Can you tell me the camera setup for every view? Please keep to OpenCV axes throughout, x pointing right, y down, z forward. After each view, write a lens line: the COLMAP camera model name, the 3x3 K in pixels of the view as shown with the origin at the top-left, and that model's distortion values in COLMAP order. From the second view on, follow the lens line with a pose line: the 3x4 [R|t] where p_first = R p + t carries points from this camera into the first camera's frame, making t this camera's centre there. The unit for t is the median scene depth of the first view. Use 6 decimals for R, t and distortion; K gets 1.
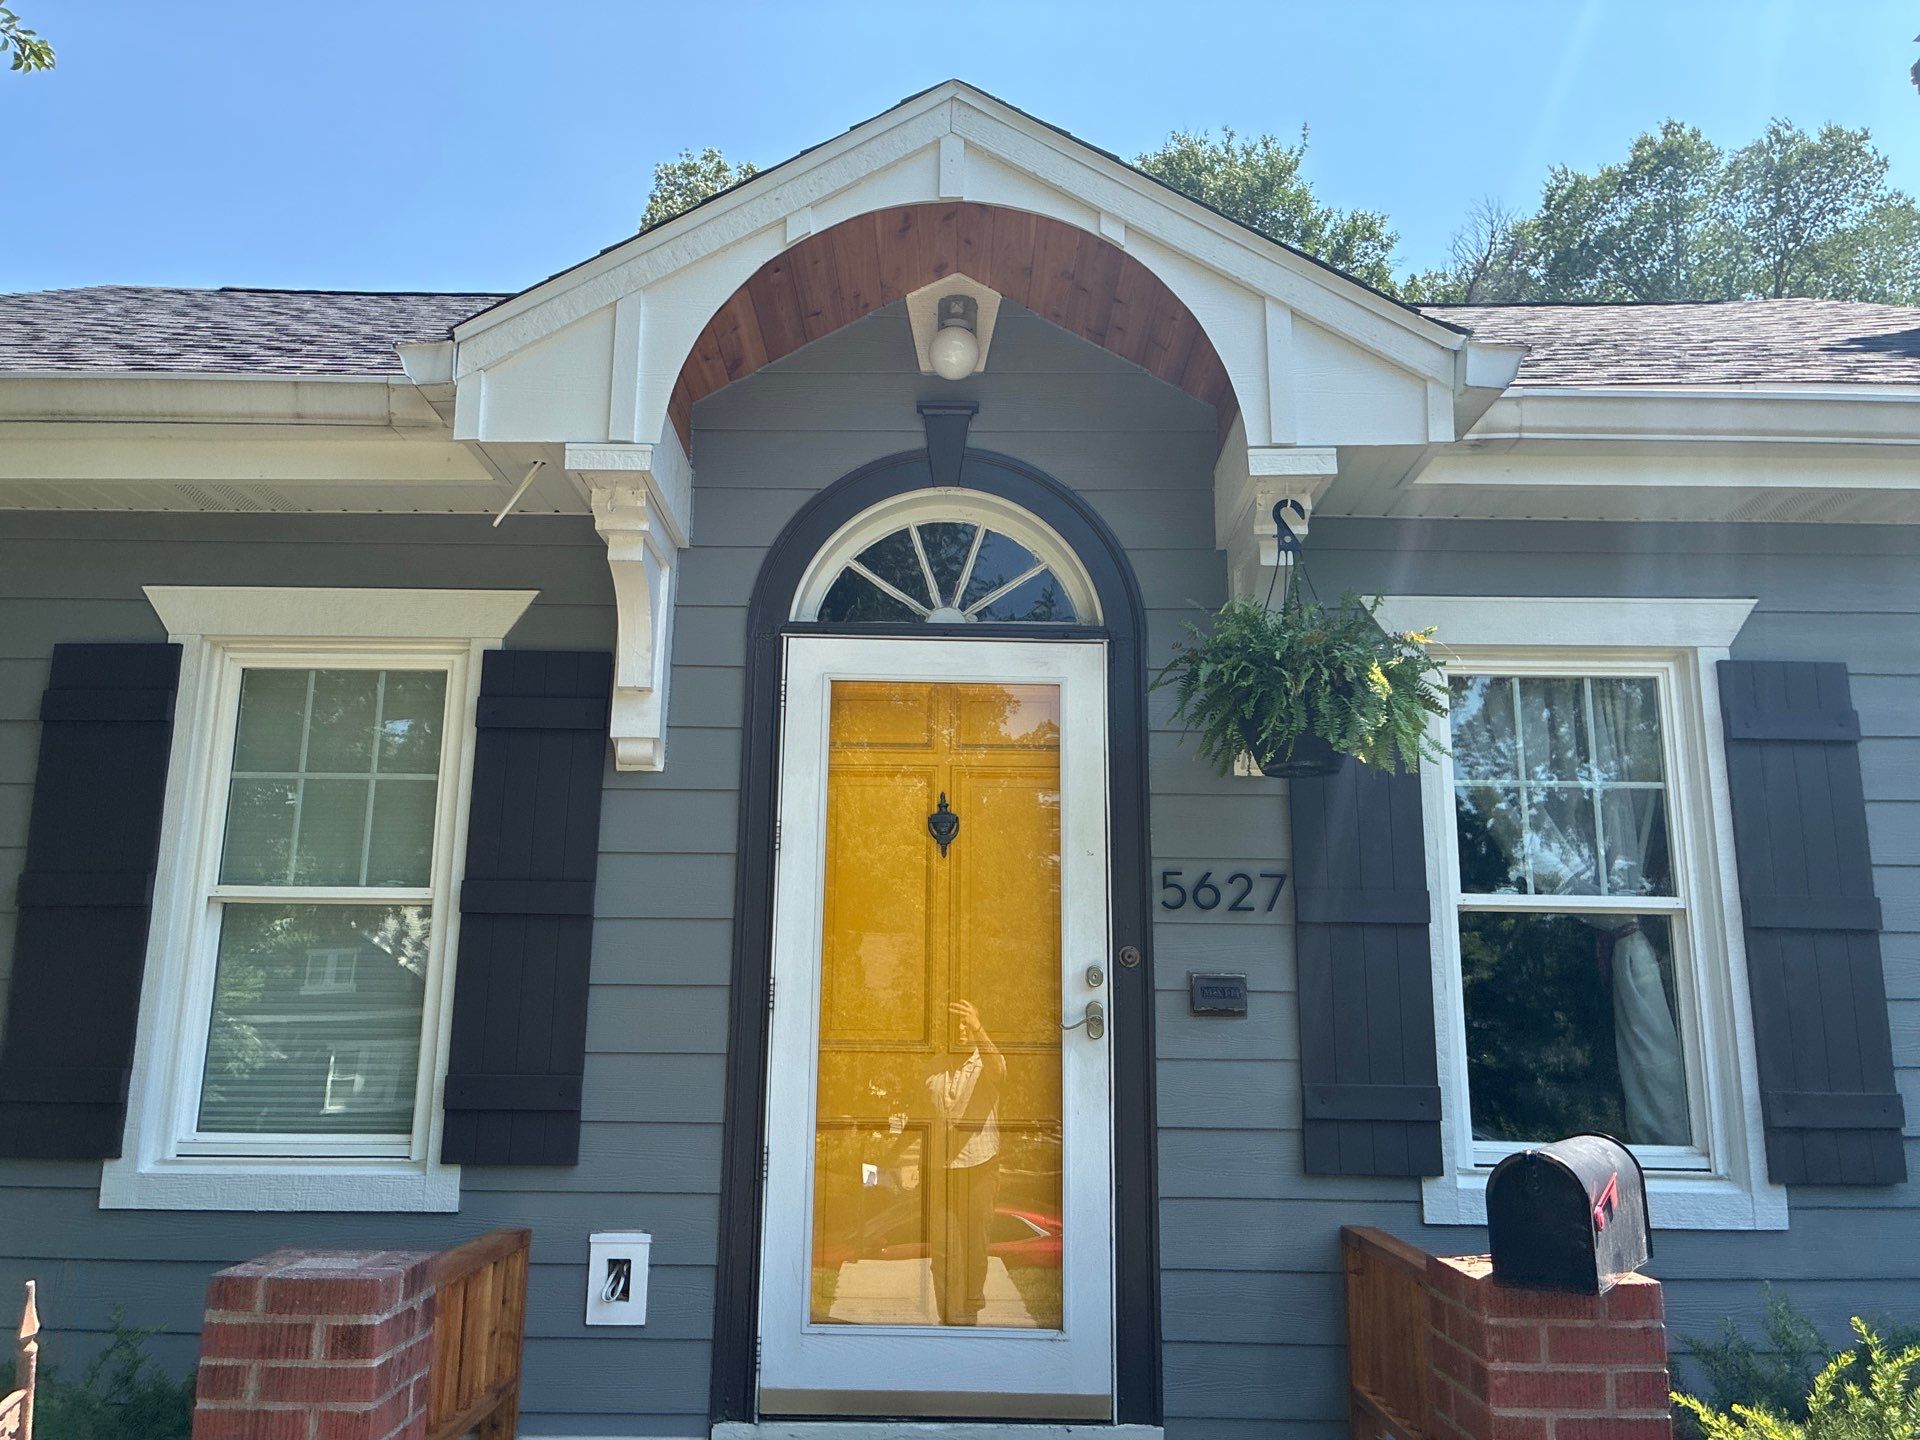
lens RADIAL K [[1464.8, 0, 960.0], [0, 1464.8, 720.0], [0, 0, 1]] dist [0.007750, -0.000440]
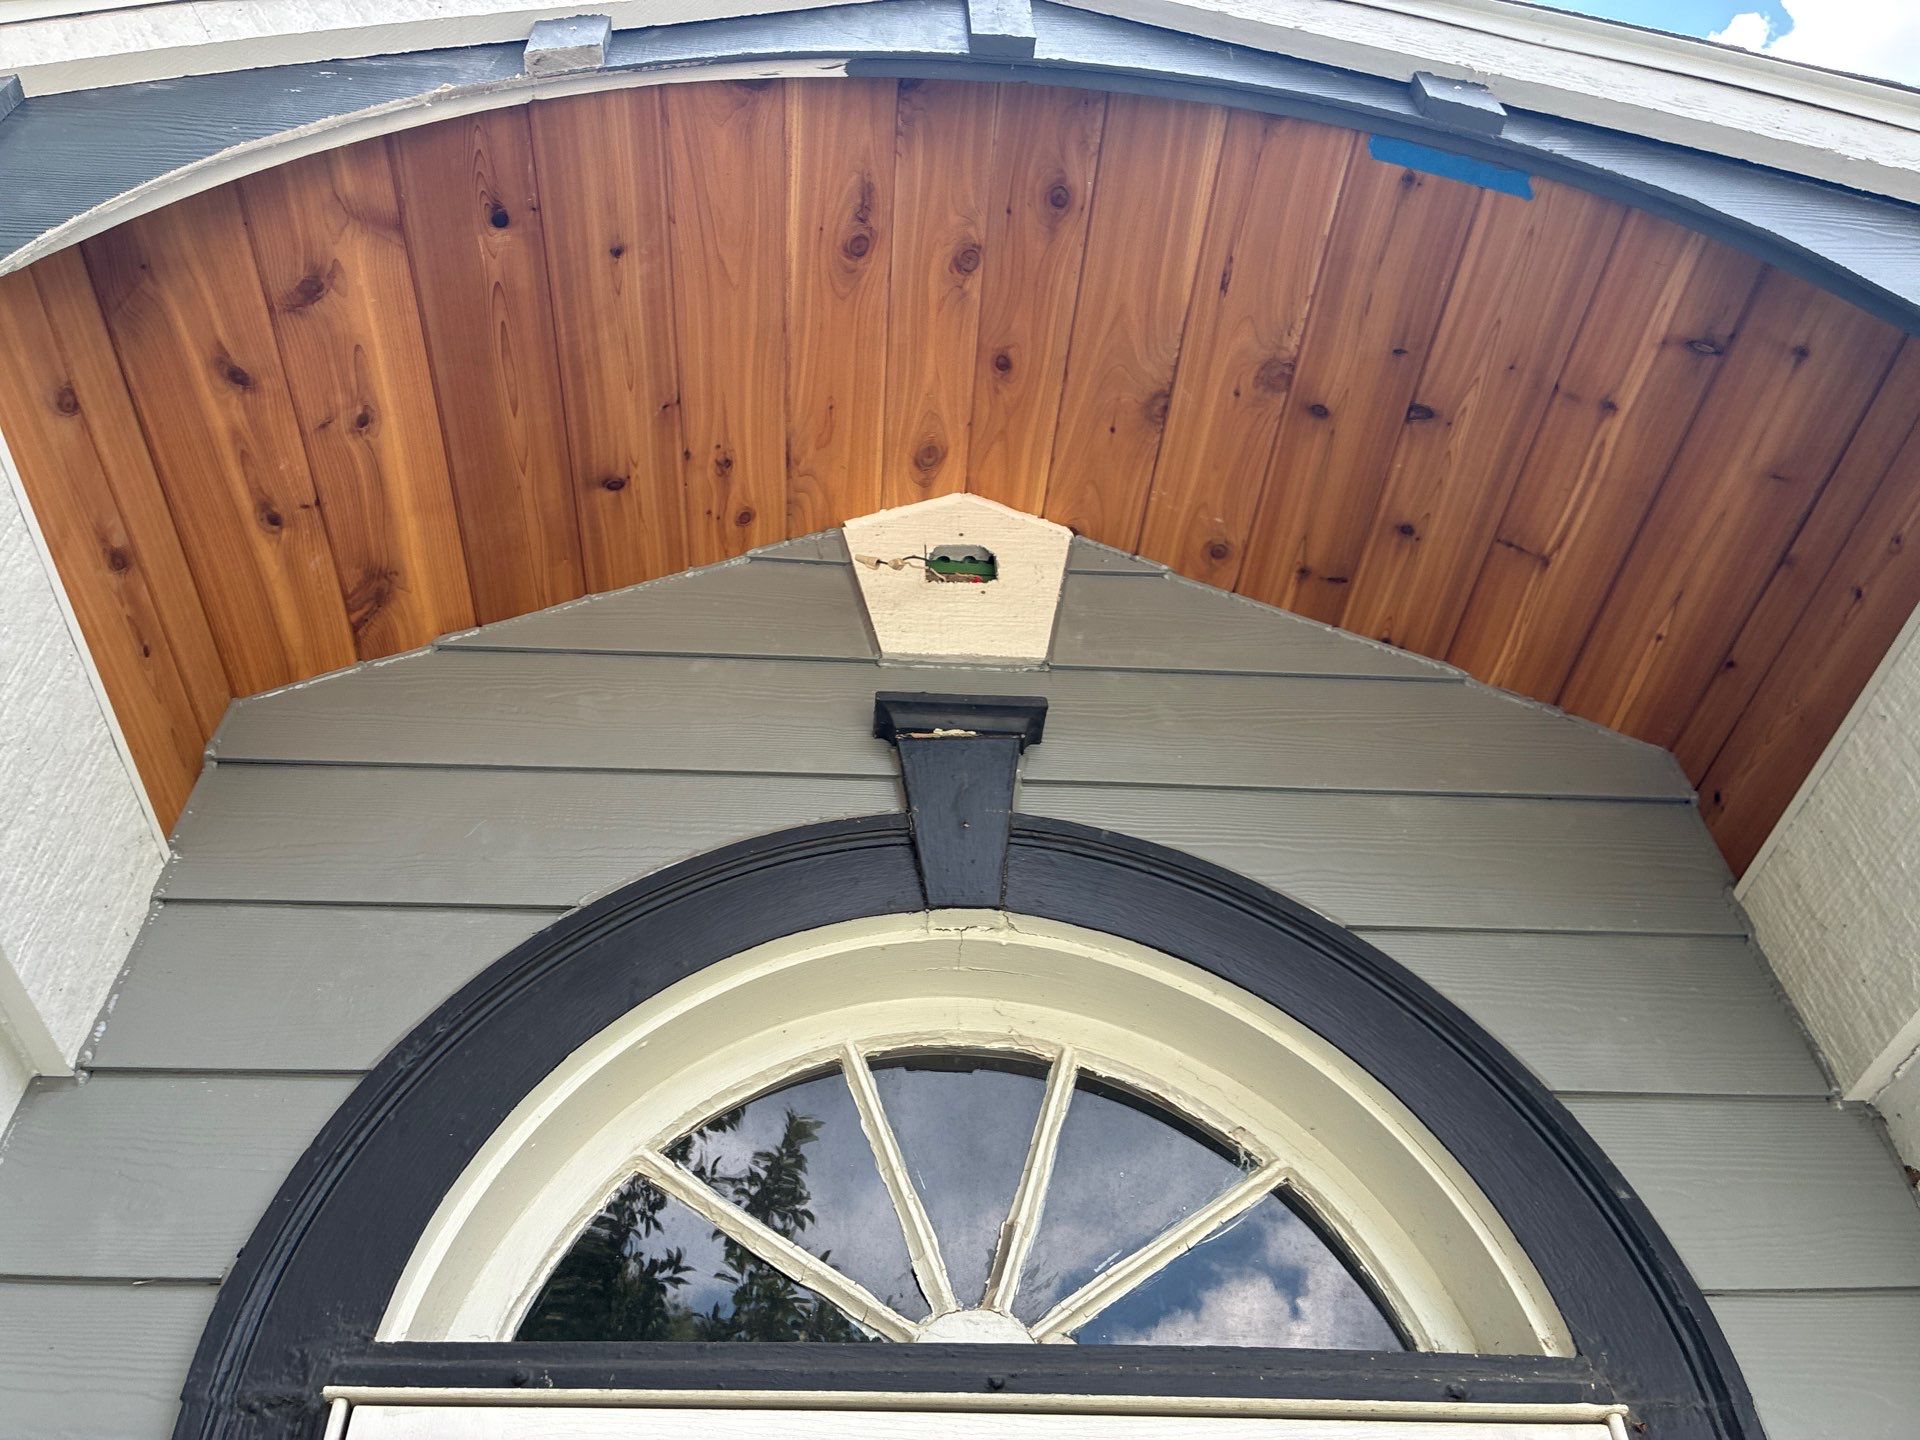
lens RADIAL K [[1438.2, 0, 917.0], [0, 1438.2, 720.4], [0, 0, 1]] dist [0.000513, -0.000986]
pose [[0.998217, 0.021361, 0.055744, -0.041422], [0.015127, 0.812806, -0.582339, -0.009411], [-0.057748, 0.582143, 0.811033, 0.774857]]
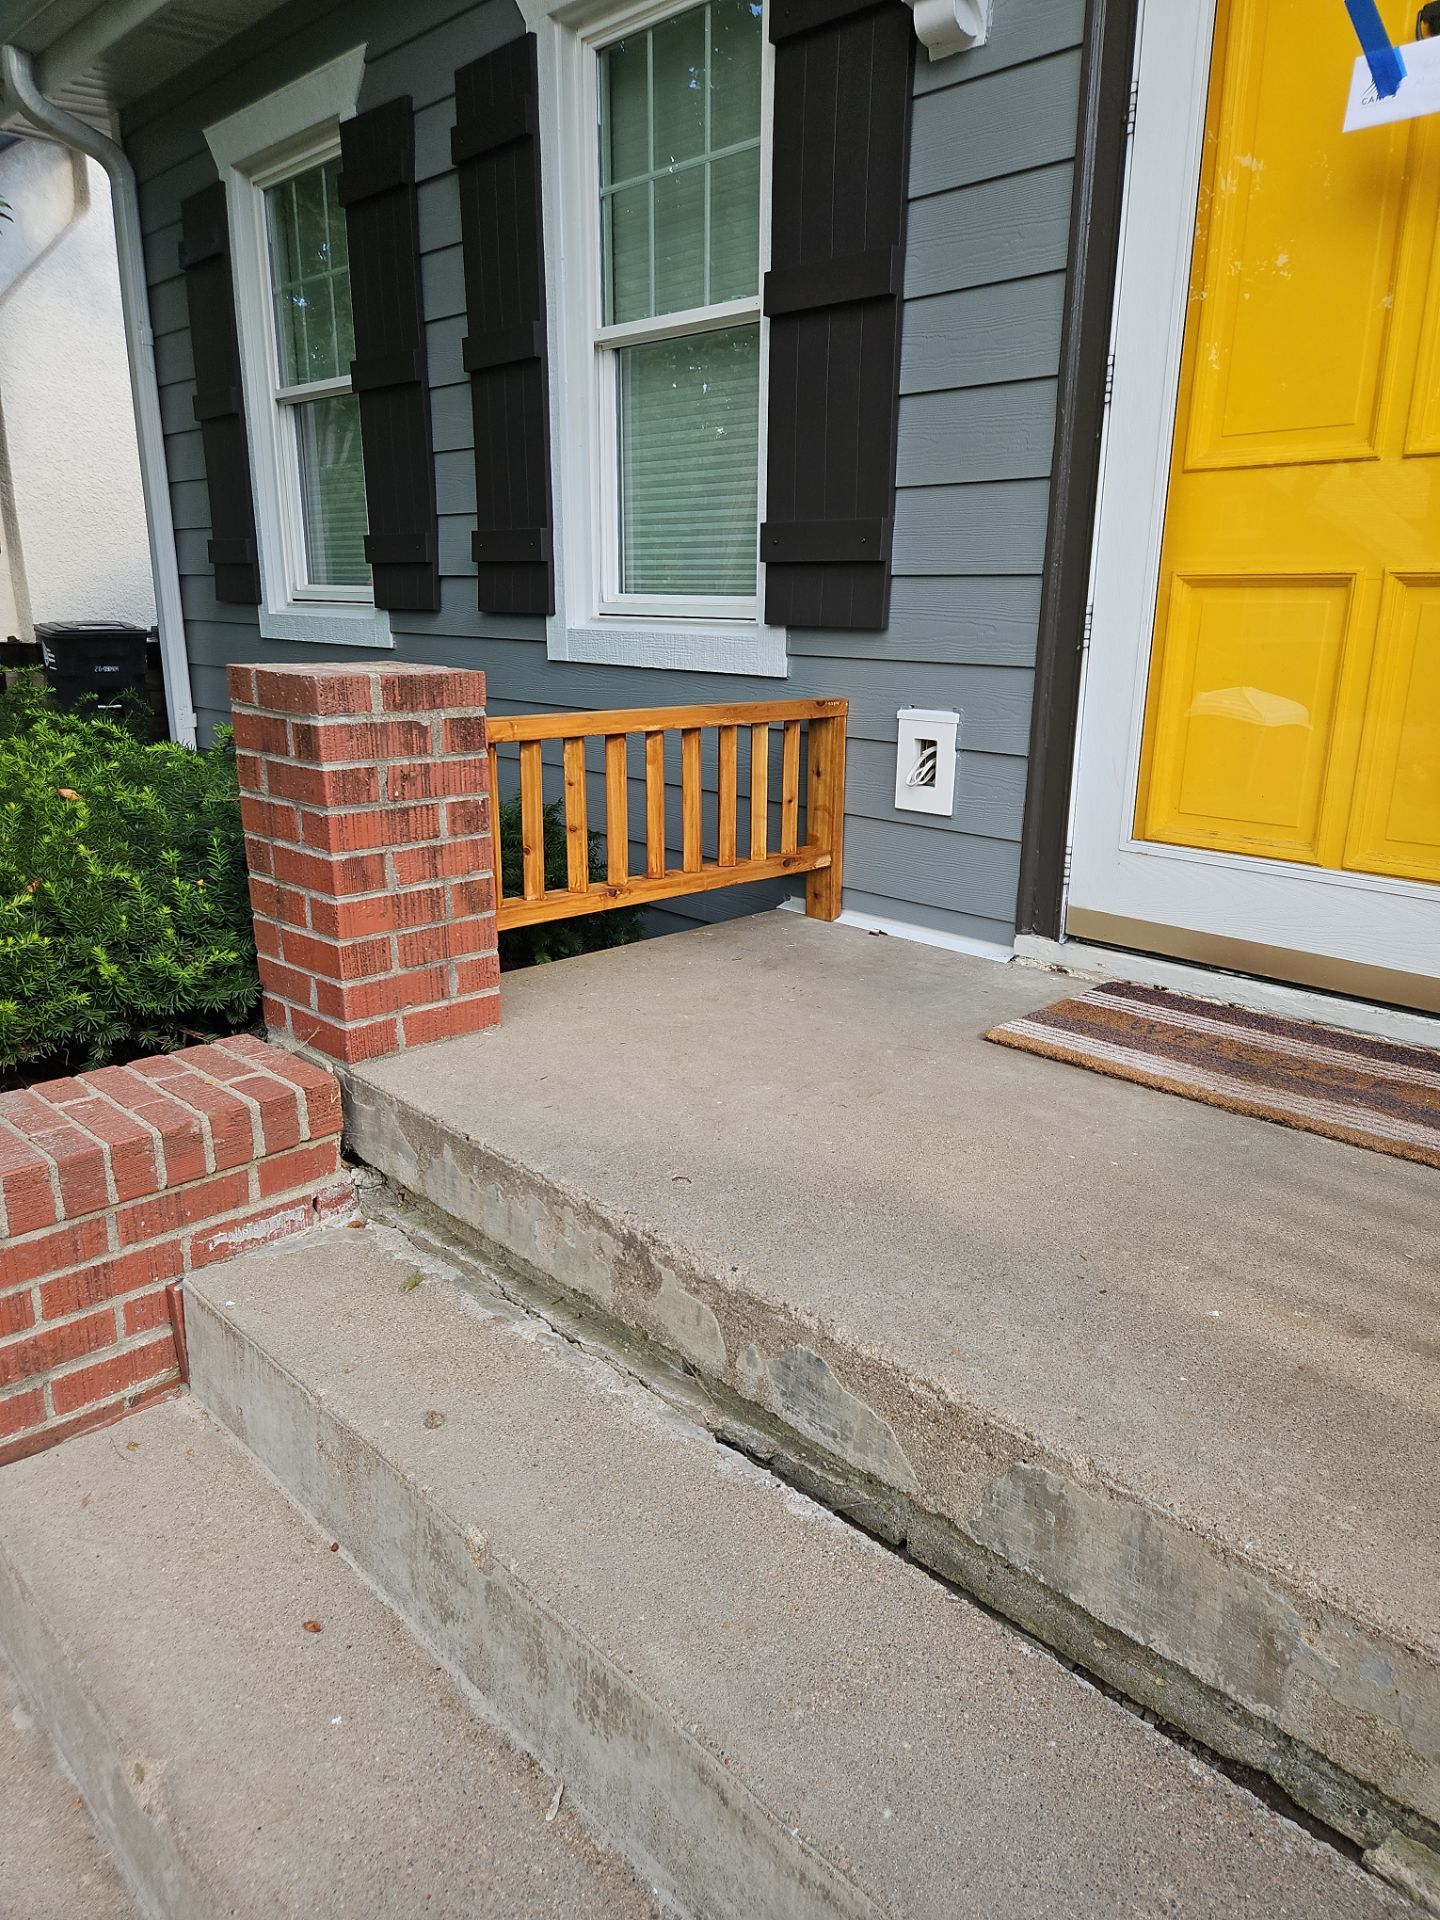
lens RADIAL K [[1296.5, 0, 720.0], [0, 1296.5, 960.0], [0, 0, 1]] dist [0.052408, -0.001445]
pose [[0.698819, 0.192183, -0.688998, 0.219324], [0.148401, 0.903320, 0.402480, 0.155624], [0.699736, -0.383508, 0.602737, 0.397008]]
